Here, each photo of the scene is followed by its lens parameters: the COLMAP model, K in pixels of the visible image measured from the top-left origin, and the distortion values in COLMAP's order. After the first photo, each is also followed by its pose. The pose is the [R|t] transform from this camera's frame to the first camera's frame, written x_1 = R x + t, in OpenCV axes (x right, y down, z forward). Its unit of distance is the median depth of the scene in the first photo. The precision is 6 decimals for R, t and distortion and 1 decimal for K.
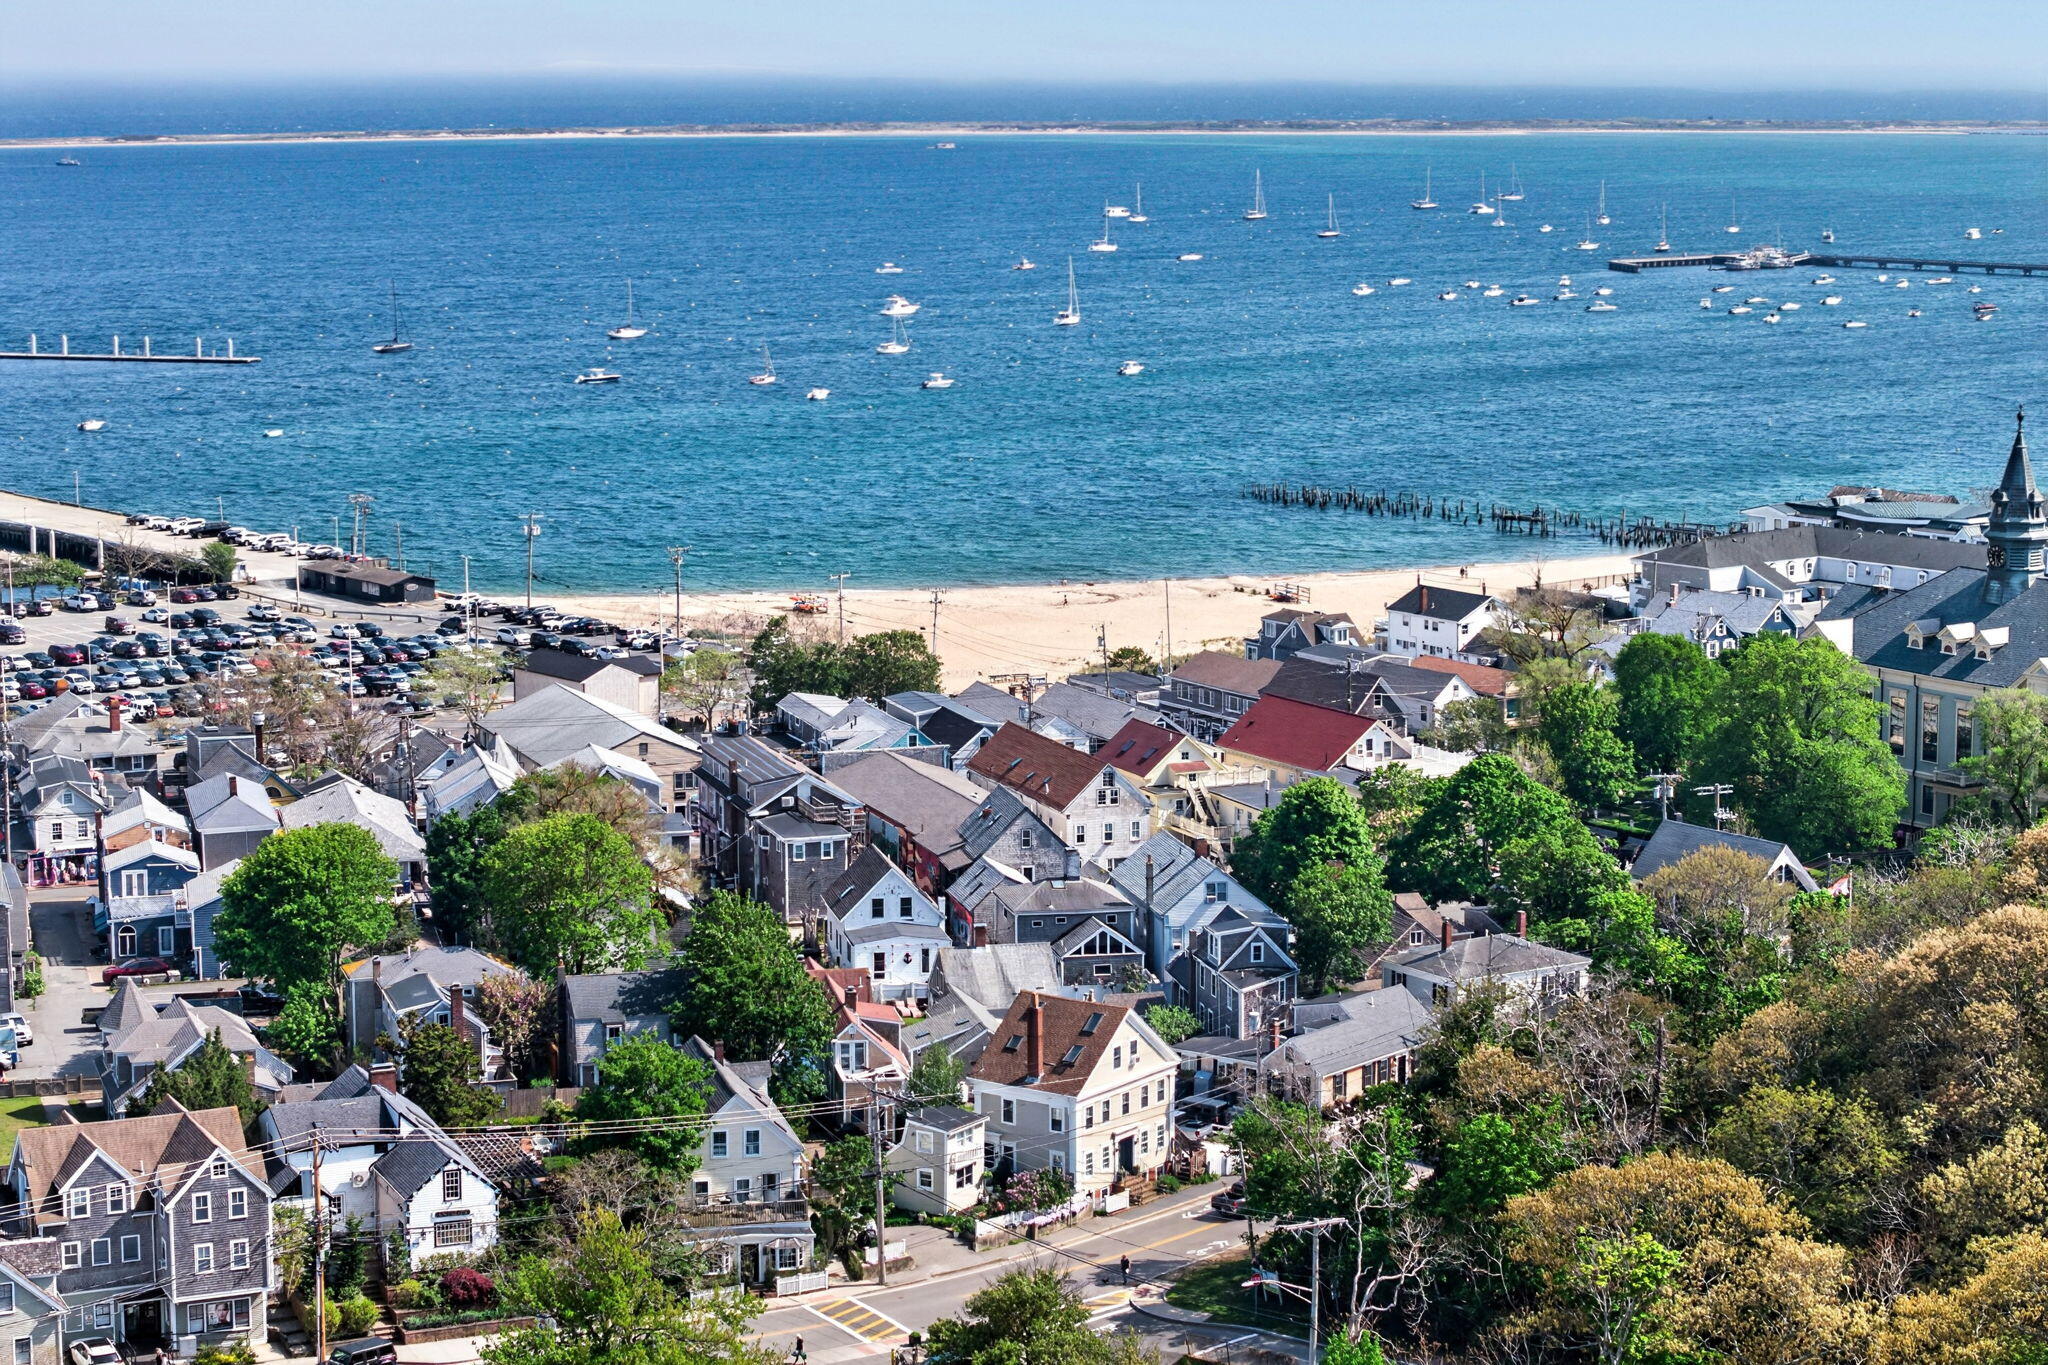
lens RADIAL K [[4034.2, 0, 955.9], [0, 4034.2, 566.1], [0, 0, 1]] dist [-0.339001, 2.835159]
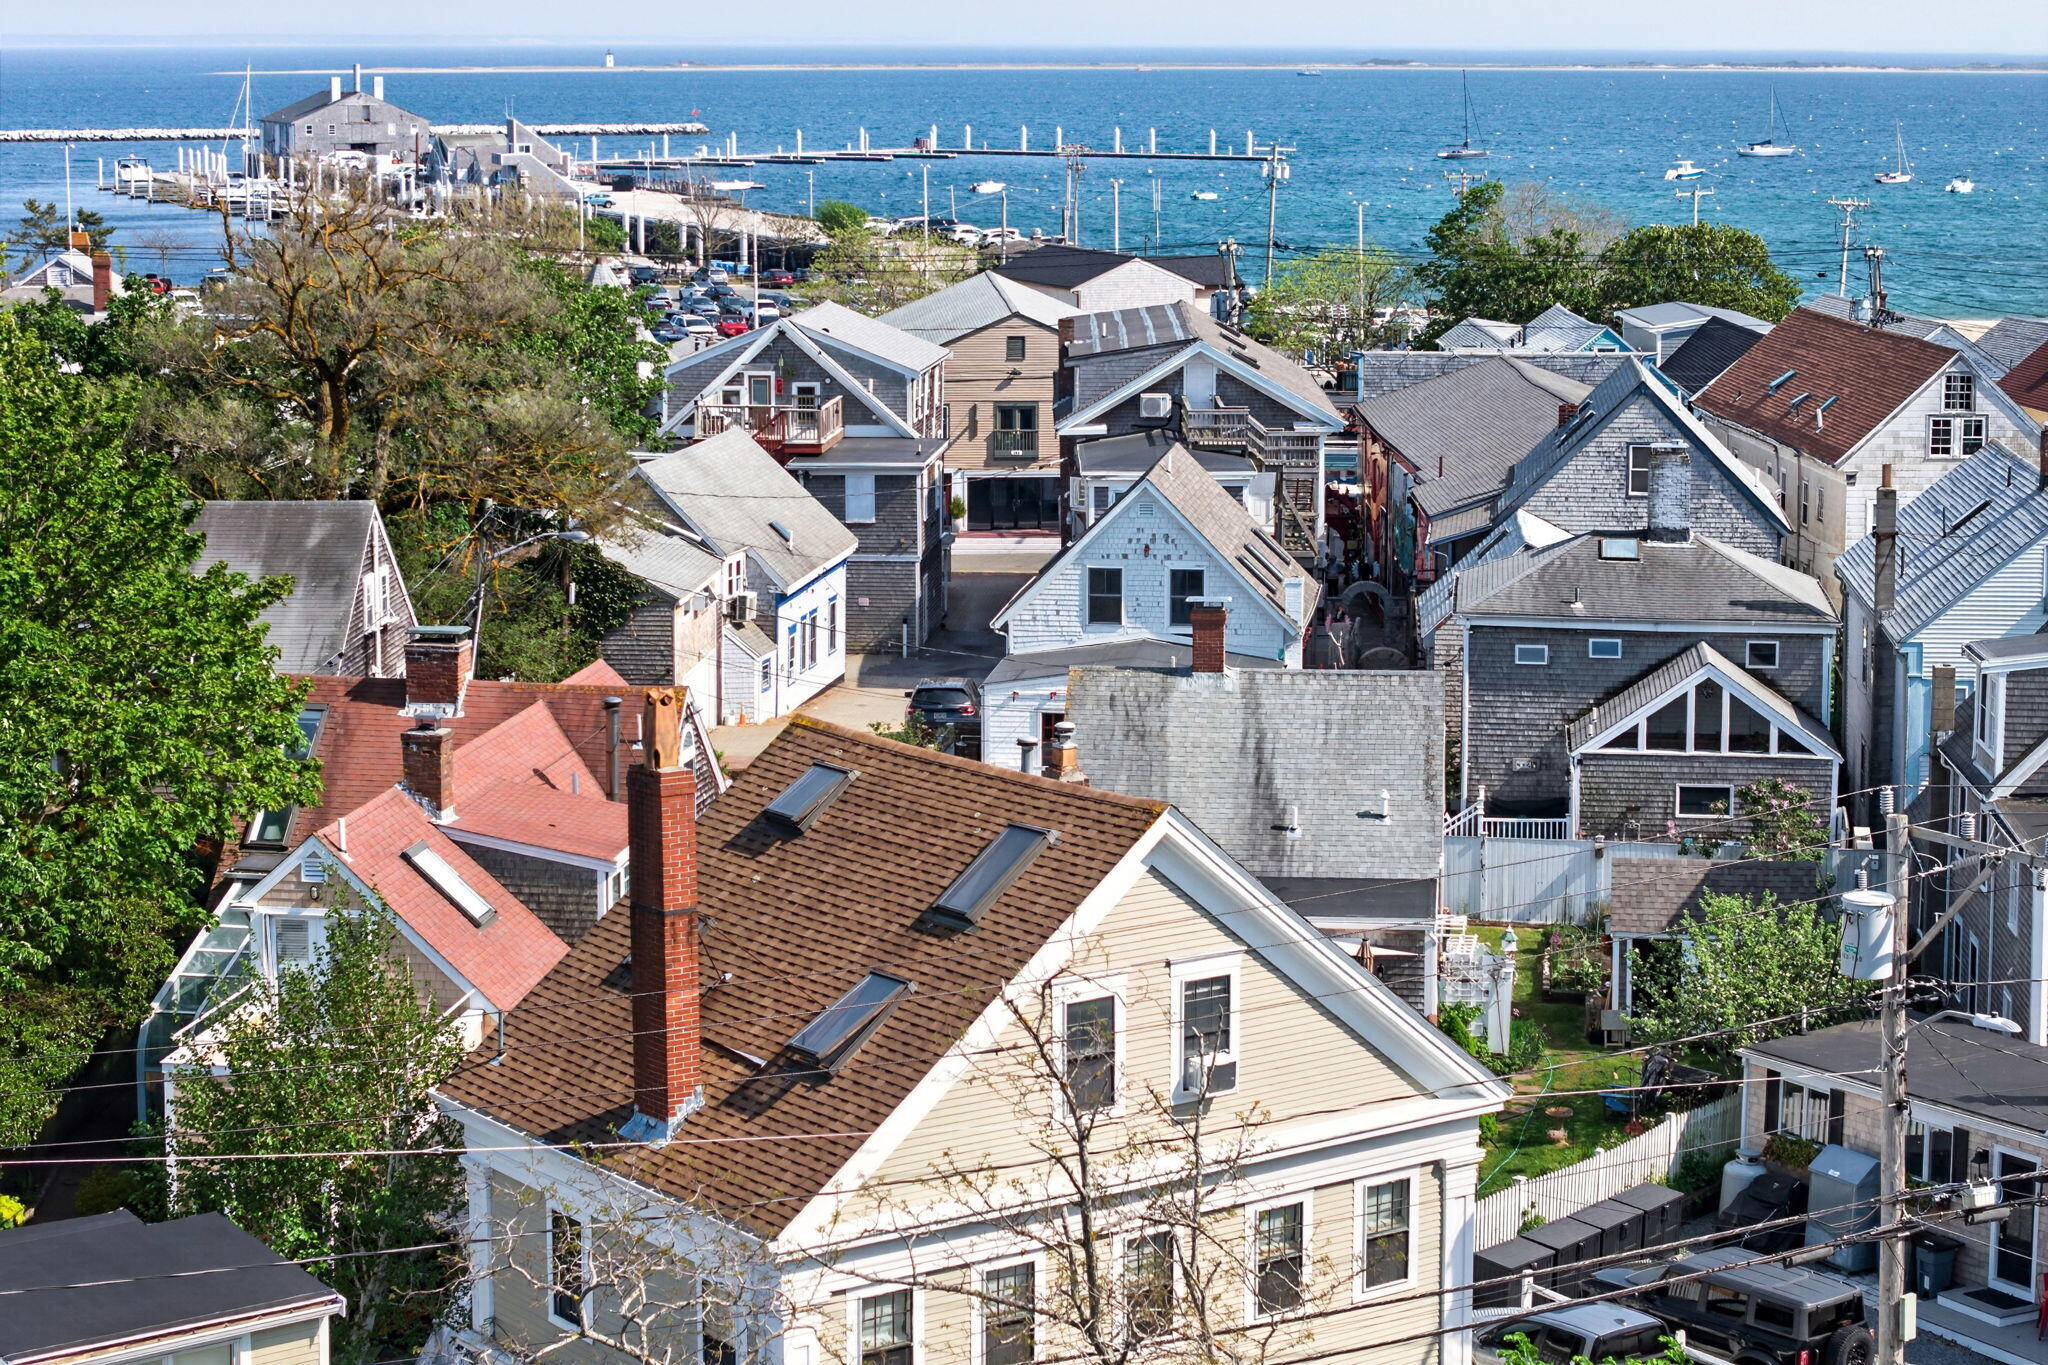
lens RADIAL K [[4108.9, 0, 1024.0], [0, 4108.9, 682.5], [0, 0, 1]] dist [-0.167526, 0.067313]
pose [[0.954805, 0.052438, -0.292571, 0.079443], [-0.042576, 0.998293, 0.039980, 0.080051], [0.294168, -0.025717, 0.955408, 0.671327]]
